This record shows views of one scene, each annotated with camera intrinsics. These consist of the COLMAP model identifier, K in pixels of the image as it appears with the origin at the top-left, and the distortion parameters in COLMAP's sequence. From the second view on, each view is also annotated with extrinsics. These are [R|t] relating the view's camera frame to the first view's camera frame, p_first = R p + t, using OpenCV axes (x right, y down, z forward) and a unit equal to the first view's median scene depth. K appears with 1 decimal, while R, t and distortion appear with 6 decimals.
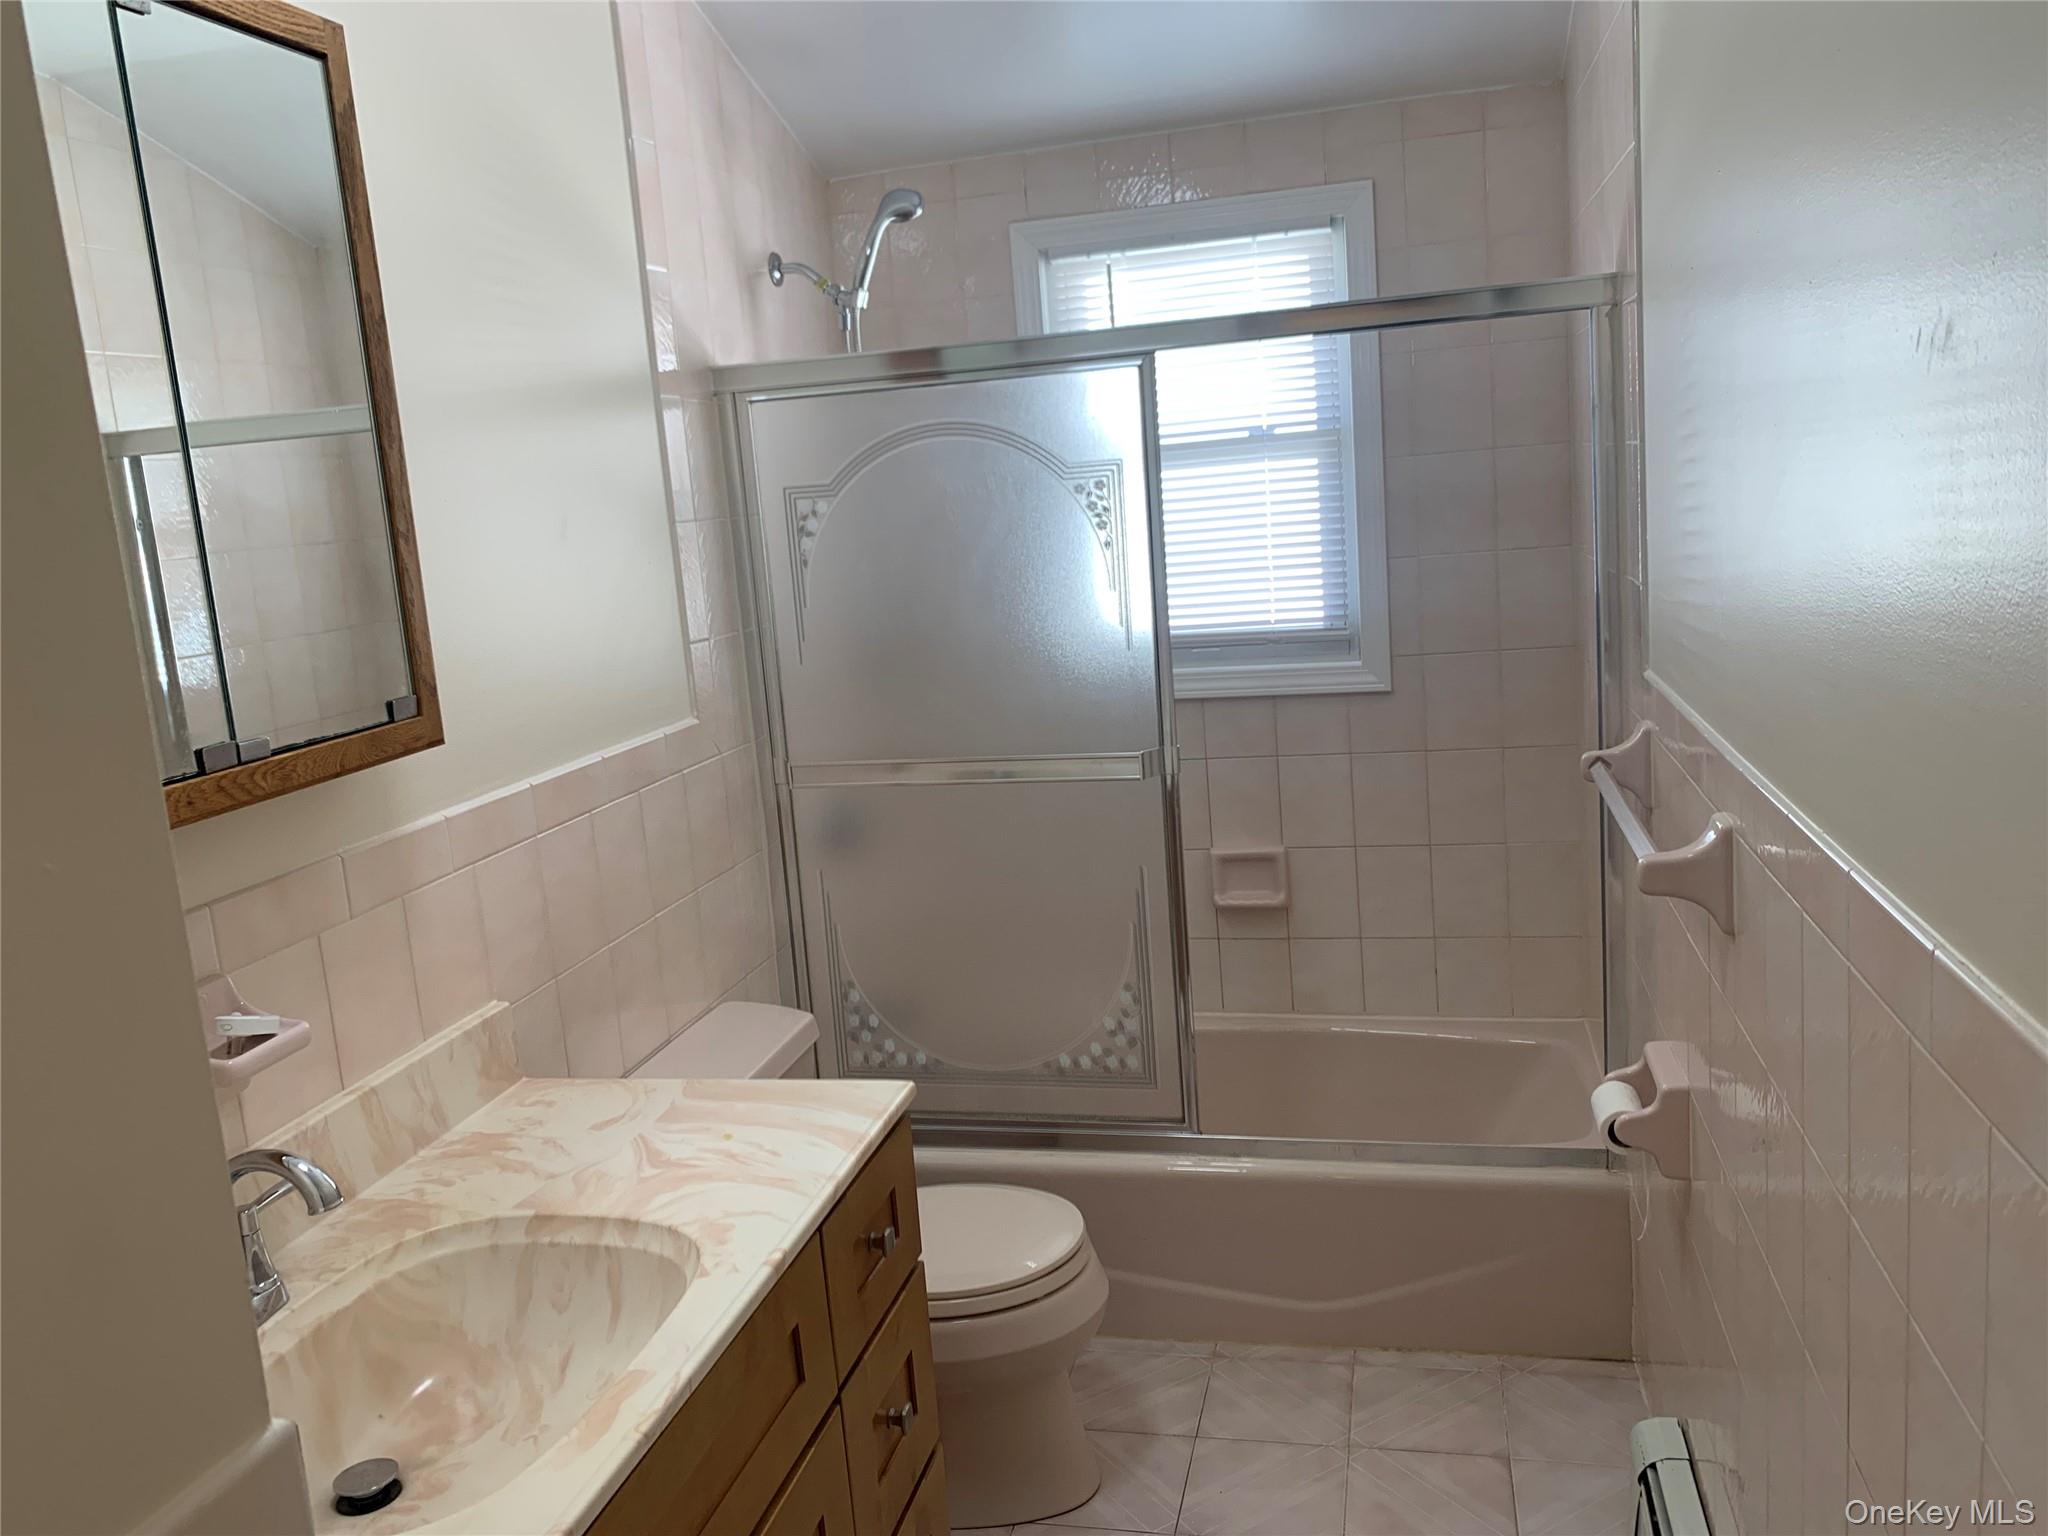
lens RADIAL K [[1561.7, 0, 1025.5], [0, 1561.7, 743.9], [0, 0, 1]] dist [0.146545, -0.355180]
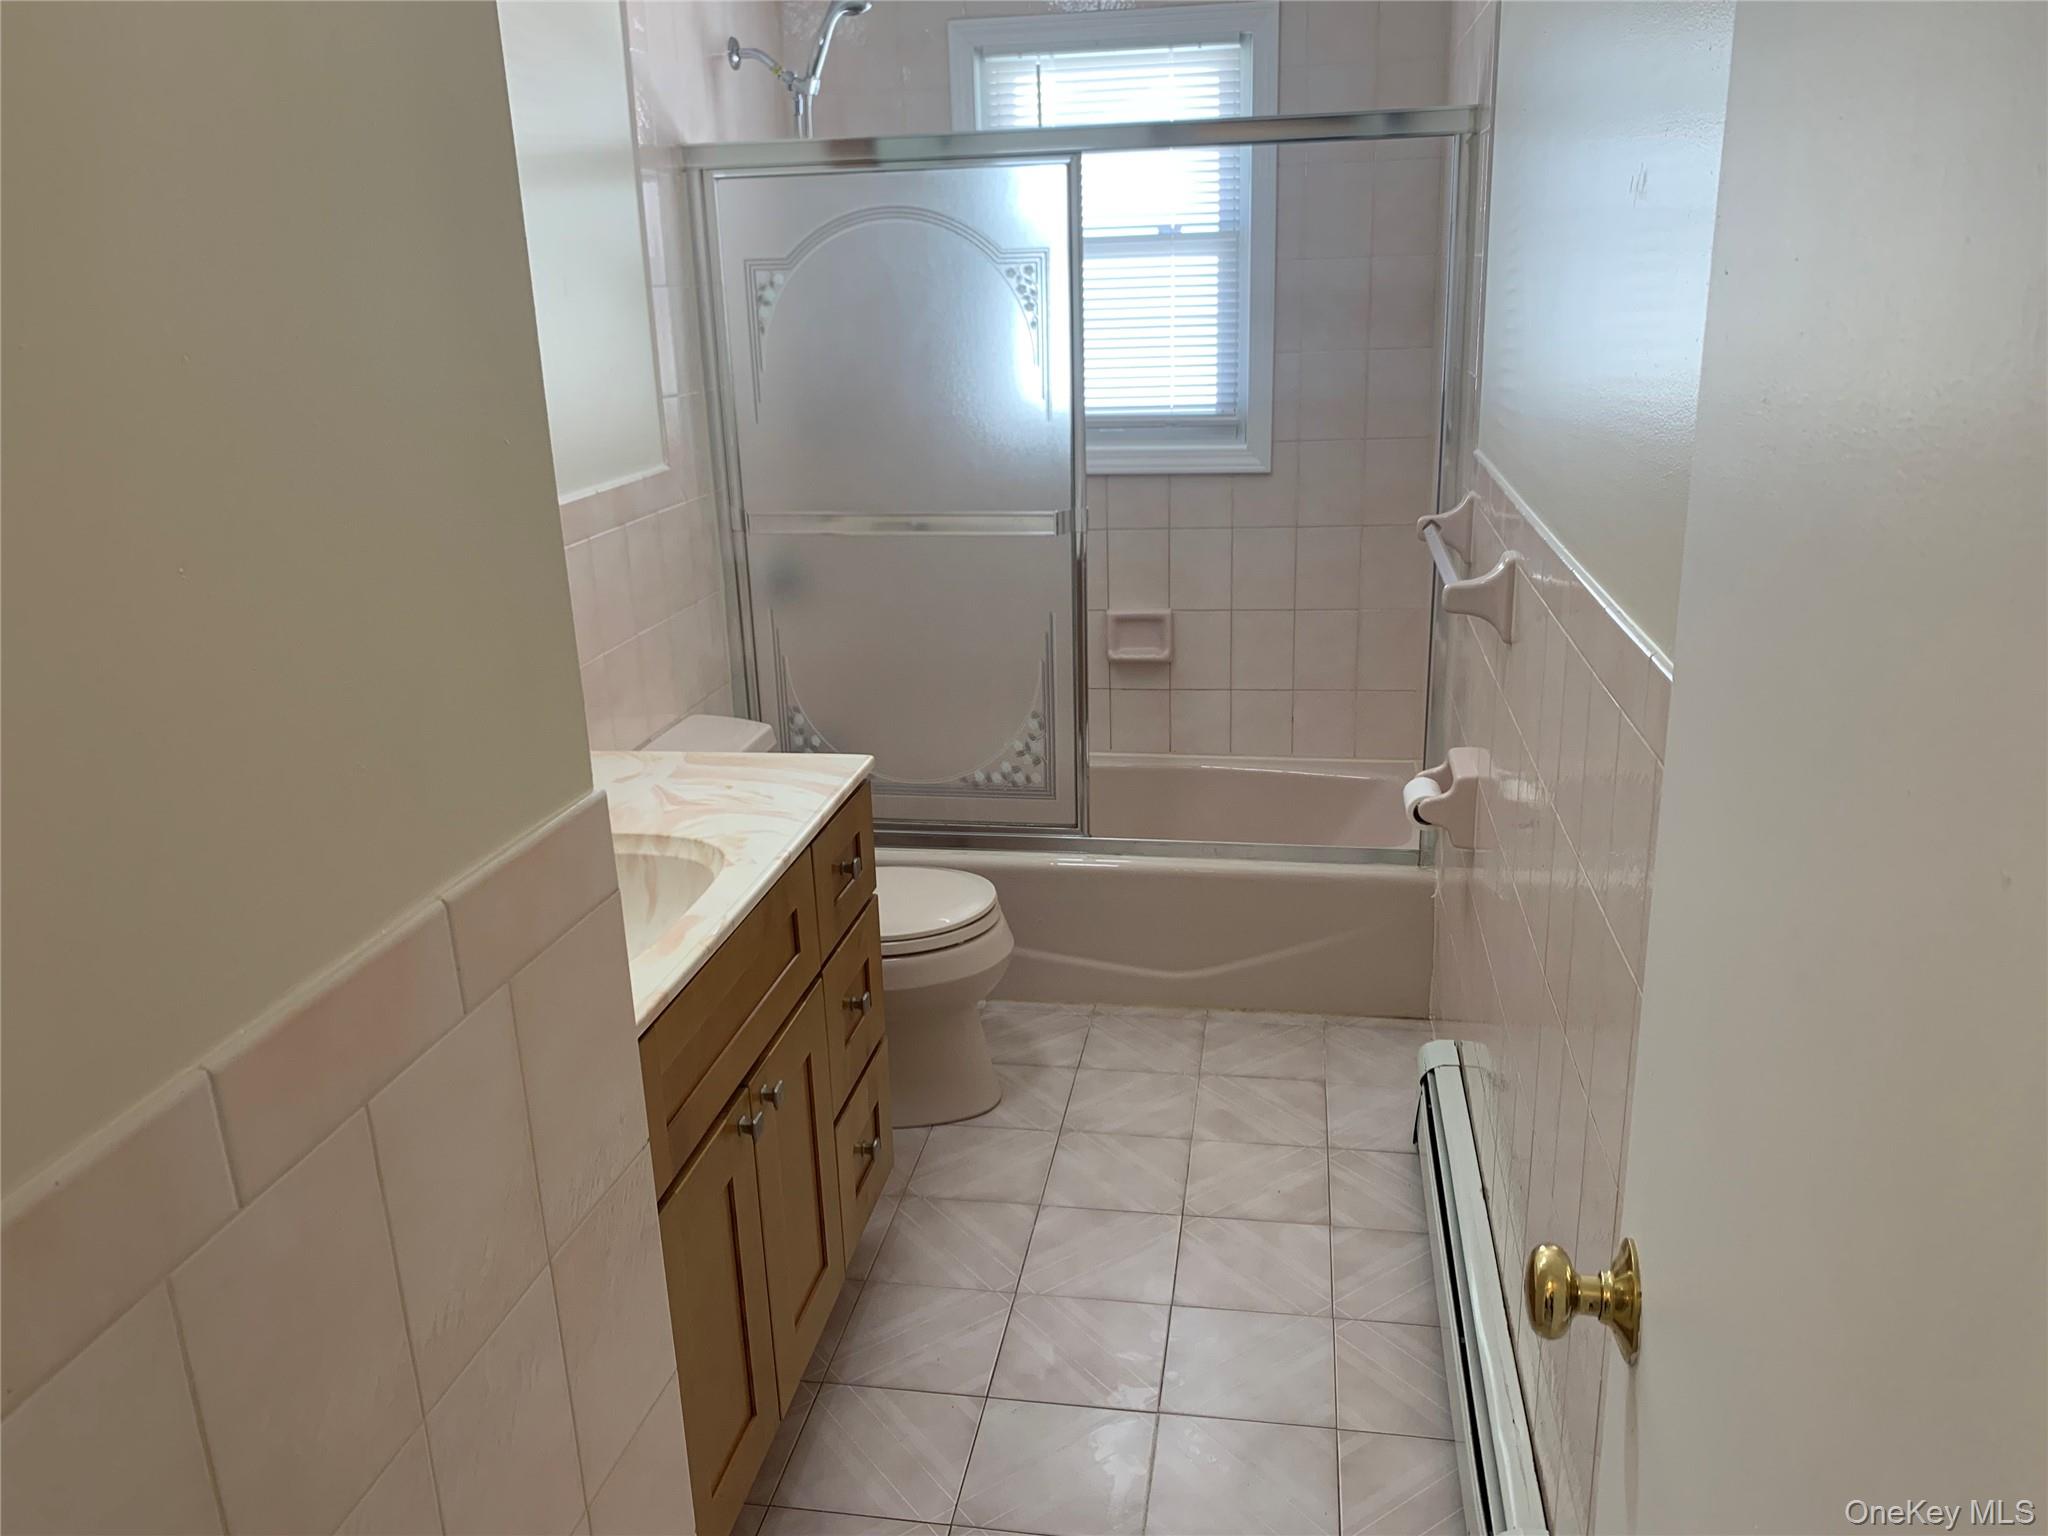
lens RADIAL K [[1554.9, 0, 1018.8], [0, 1554.9, 761.2], [0, 0, 1]] dist [0.036123, -0.073893]
pose [[0.997012, 0.026440, 0.072577, -0.031665], [-0.035999, 0.990364, 0.133725, 0.035345], [-0.068342, -0.135939, 0.988357, -0.159937]]
